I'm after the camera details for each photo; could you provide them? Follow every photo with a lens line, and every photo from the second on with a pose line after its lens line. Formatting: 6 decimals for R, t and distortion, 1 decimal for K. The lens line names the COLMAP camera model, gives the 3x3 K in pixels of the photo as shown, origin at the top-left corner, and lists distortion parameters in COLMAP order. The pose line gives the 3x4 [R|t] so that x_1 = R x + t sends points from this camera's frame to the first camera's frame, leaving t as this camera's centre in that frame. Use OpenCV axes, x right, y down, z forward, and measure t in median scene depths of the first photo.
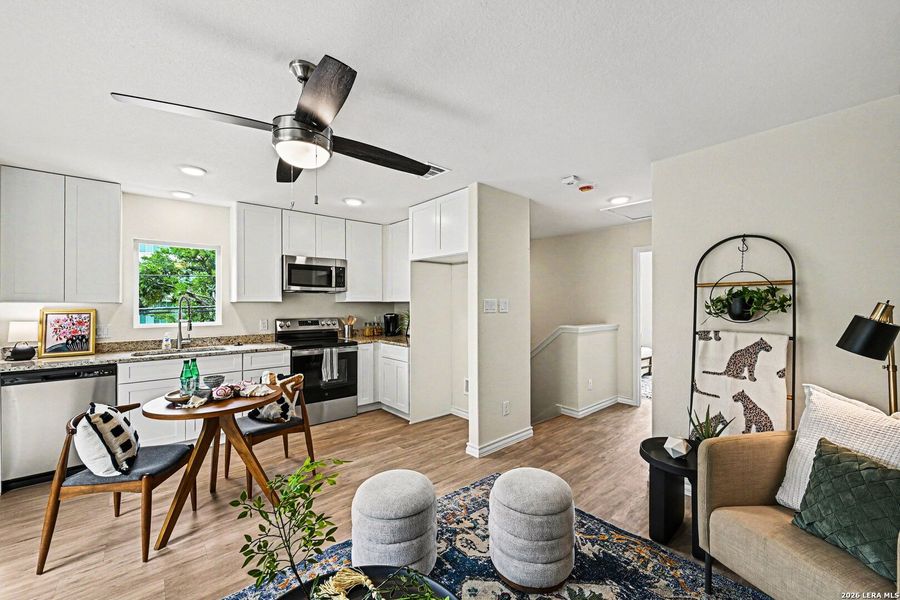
lens RADIAL K [[361.8, 0, 453.3], [0, 361.8, 301.0], [0, 0, 1]] dist [-0.002790, 0.000768]
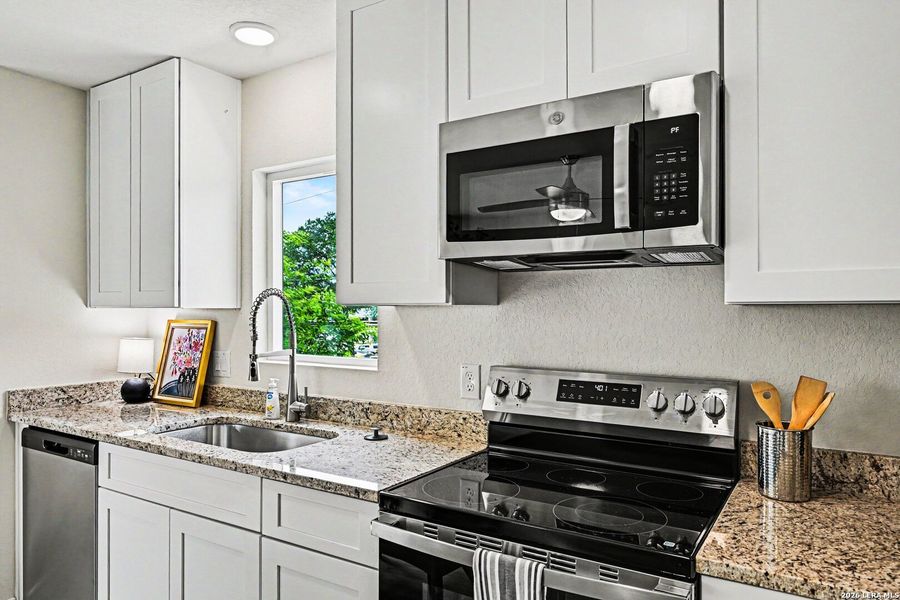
lens RADIAL K [[603.4, 0, 456.0], [0, 603.4, 308.3], [0, 0, 1]] dist [0.001427, 0.003075]
pose [[0.295792, 0.001970, -0.955250, -0.056045], [0.003007, 0.999991, 0.002994, 0.004208], [0.955248, -0.003758, 0.295784, 1.011173]]
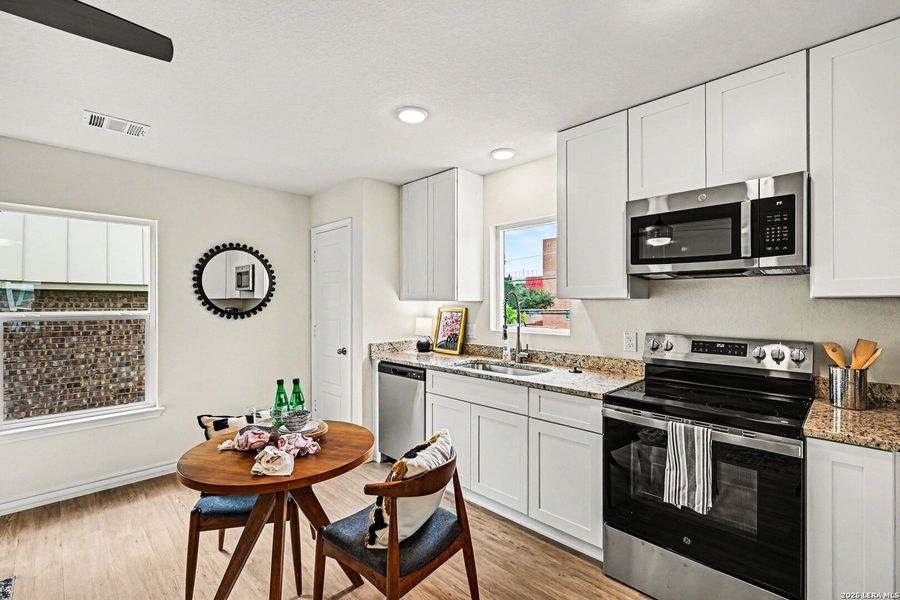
lens RADIAL K [[401.6, 0, 455.7], [0, 401.6, 301.4], [0, 0, 1]] dist [-0.013071, 0.004944]
pose [[0.076724, 0.001347, -0.997051, 0.059090], [0.006608, 0.999976, 0.001859, 0.004008], [0.997030, -0.006731, 0.076713, 0.837497]]
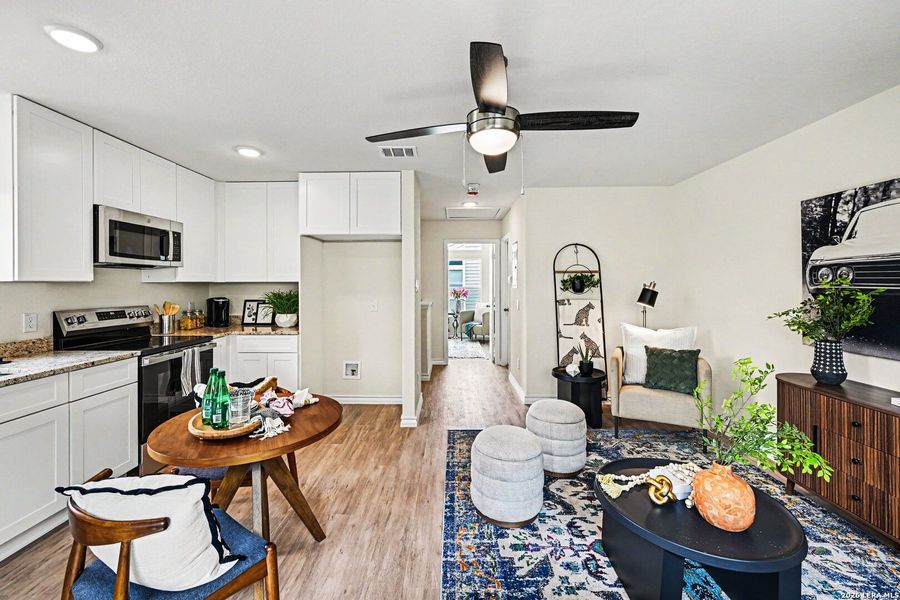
lens RADIAL K [[366.8, 0, 439.3], [0, 366.8, 283.2], [0, 0, 1]] dist [-0.001689, 0.000249]
pose [[0.681077, -0.000016, 0.732212, -0.611894], [-0.001198, 0.999999, 0.001136, 0.004442], [-0.732211, -0.001651, 0.681076, 0.183933]]
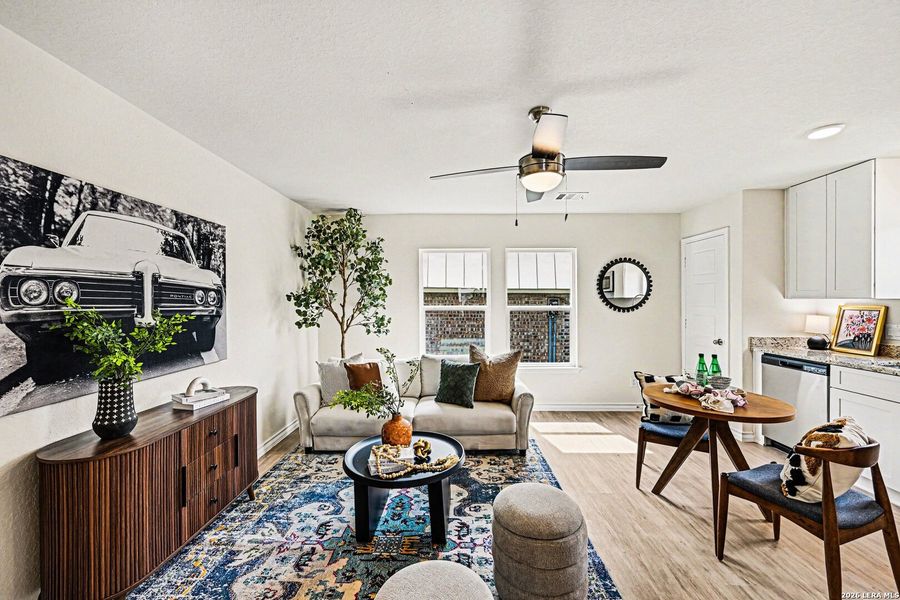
lens RADIAL K [[356.4, 0, 453.5], [0, 356.4, 300.9], [0, 0, 1]] dist [0.004305, 0.000160]
pose [[-0.666485, 0.004771, -0.745503, 0.334853], [0.007488, 0.999972, -0.000294, 0.002982], [0.745481, -0.005778, -0.666502, 0.749574]]
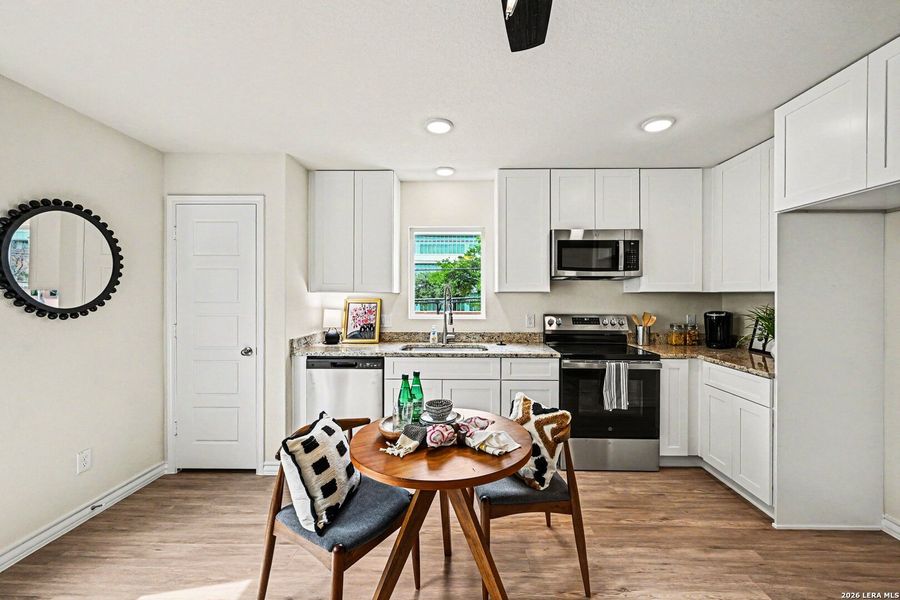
lens RADIAL K [[361.8, 0, 458.0], [0, 361.8, 294.3], [0, 0, 1]] dist [-0.002790, 0.000768]
pose [[0.742483, 0.004145, -0.669852, -0.127778], [-0.000052, 0.999981, 0.006131, 0.002976], [0.669865, -0.004517, 0.742469, 0.358105]]
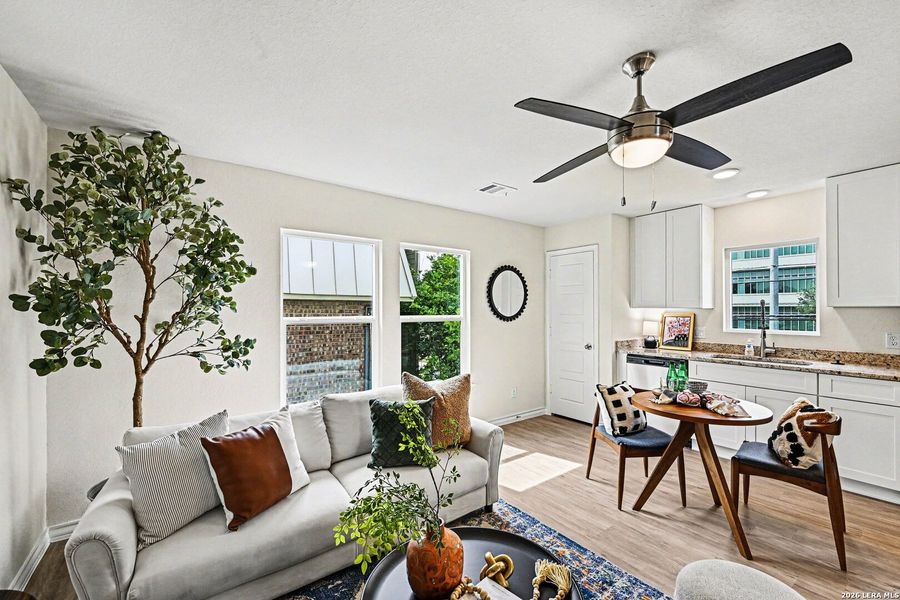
lens RADIAL K [[366.8, 0, 453.9], [0, 366.8, 307.4], [0, 0, 1]] dist [-0.001689, 0.000249]
pose [[-0.079144, -0.001357, -0.996862, 0.269412], [0.005837, 0.999981, -0.001825, -0.000262], [0.996846, -0.005963, -0.079135, 0.281250]]
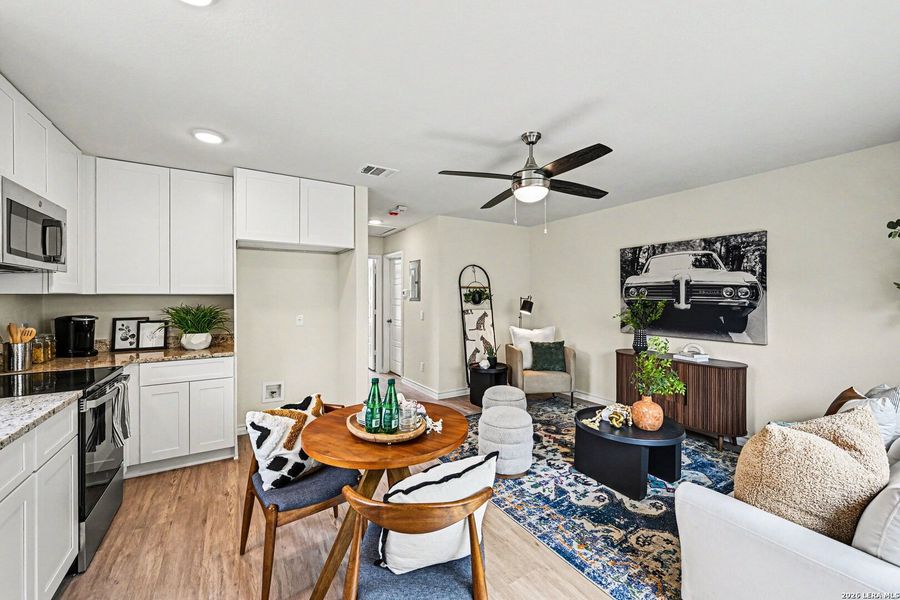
lens RADIAL K [[361.8, 0, 449.7], [0, 361.8, 297.1], [0, 0, 1]] dist [-0.002790, 0.000768]
pose [[0.168360, -0.000349, 0.985725, -0.890716], [-0.003277, 0.999994, 0.000914, 0.006350], [-0.985720, -0.003384, 0.168358, 0.507898]]
